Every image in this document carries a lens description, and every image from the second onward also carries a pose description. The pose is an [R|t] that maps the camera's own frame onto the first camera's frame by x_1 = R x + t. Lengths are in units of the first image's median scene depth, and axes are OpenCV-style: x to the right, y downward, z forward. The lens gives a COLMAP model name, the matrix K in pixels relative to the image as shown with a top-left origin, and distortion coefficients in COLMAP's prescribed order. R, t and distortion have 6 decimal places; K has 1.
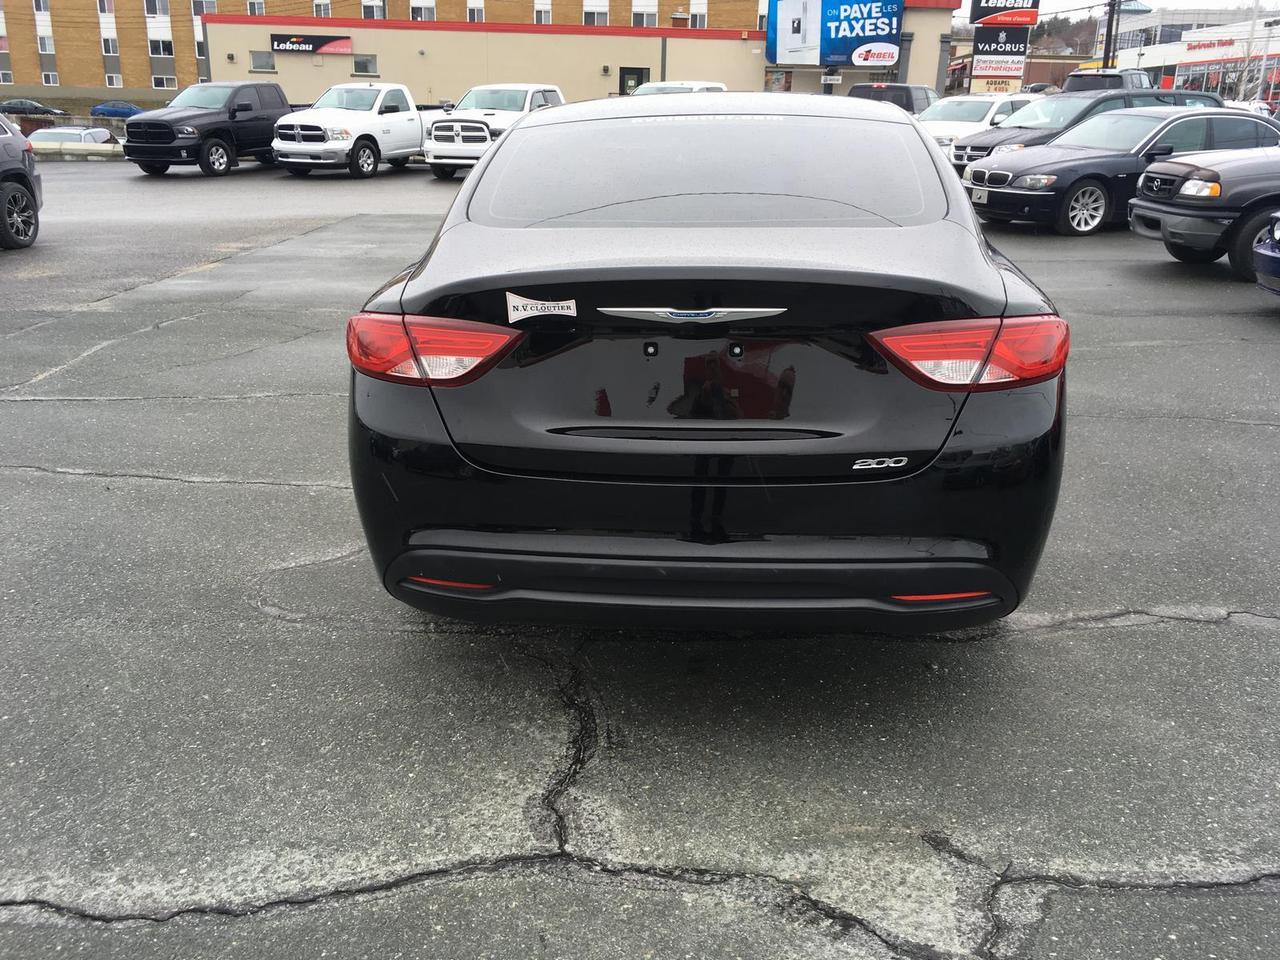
lens RADIAL K [[1065.9, 0, 640.0], [0, 1065.9, 480.0], [0, 0, 1]] dist [0.078197, -0.105899]
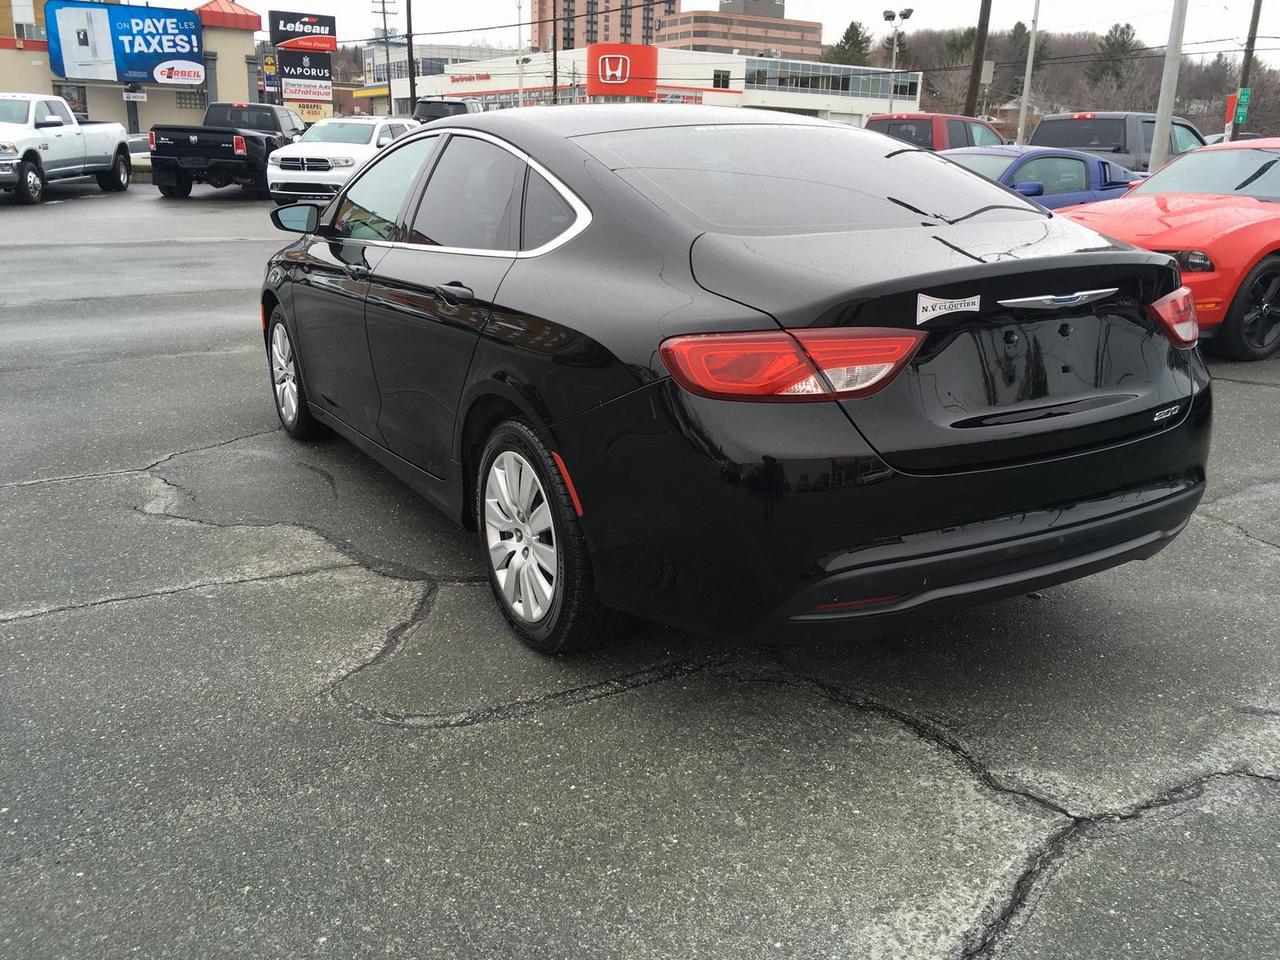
lens RADIAL K [[1065.9, 0, 640.0], [0, 1065.9, 480.0], [0, 0, 1]] dist [0.078197, -0.105899]
pose [[0.825765, -0.163885, 0.539679, -0.816318], [0.174256, 0.984173, 0.032235, -0.074434], [-0.536420, 0.067423, 0.841254, 0.281155]]
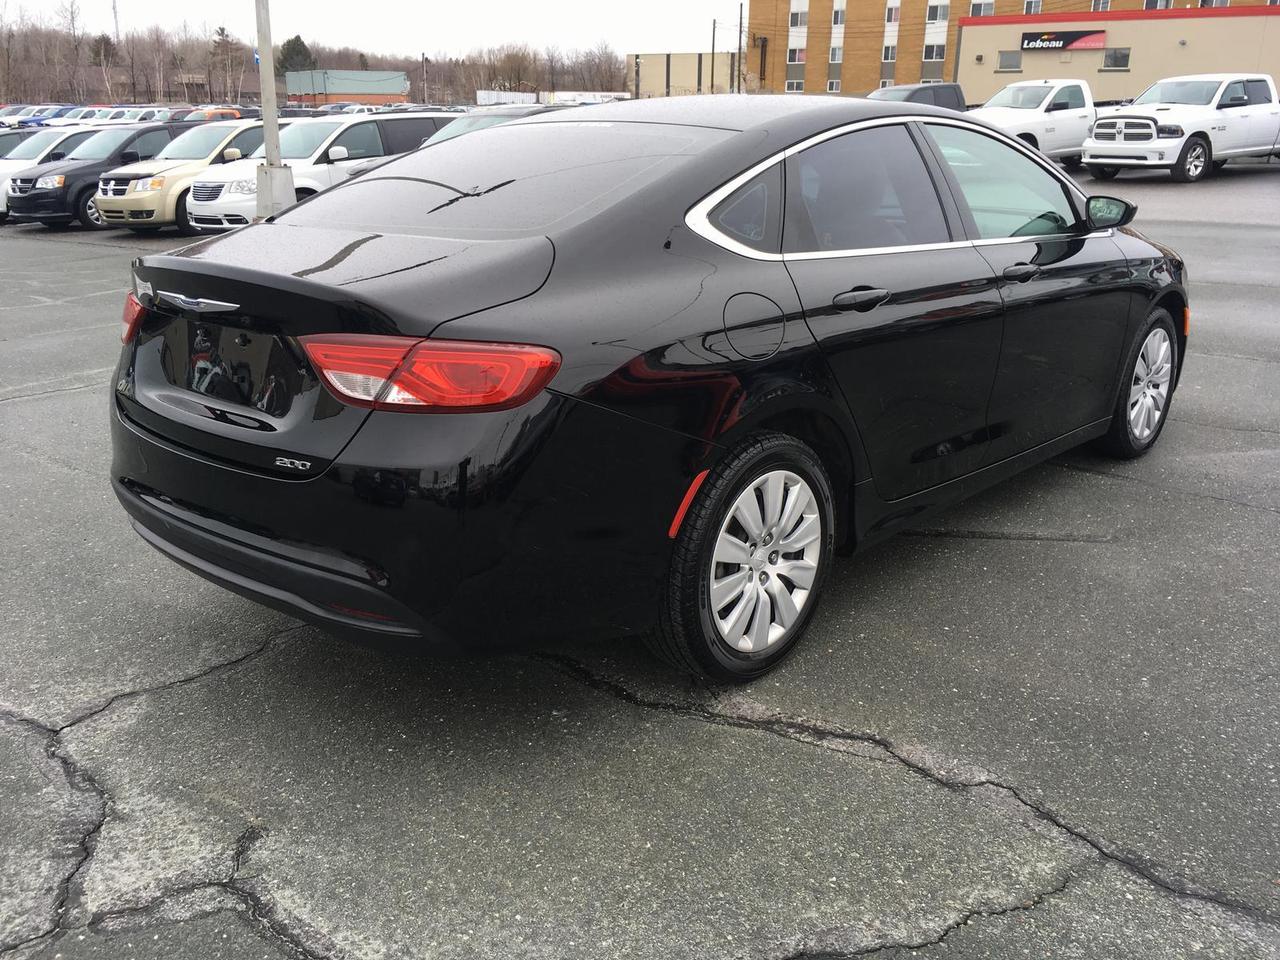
lens RADIAL K [[1065.9, 0, 640.0], [0, 1065.9, 480.0], [0, 0, 1]] dist [0.078197, -0.105899]
pose [[0.799345, 0.179190, -0.573532, 0.970401], [-0.178811, 0.982193, 0.057657, -0.107054], [0.573650, 0.056466, 0.817152, 0.314204]]
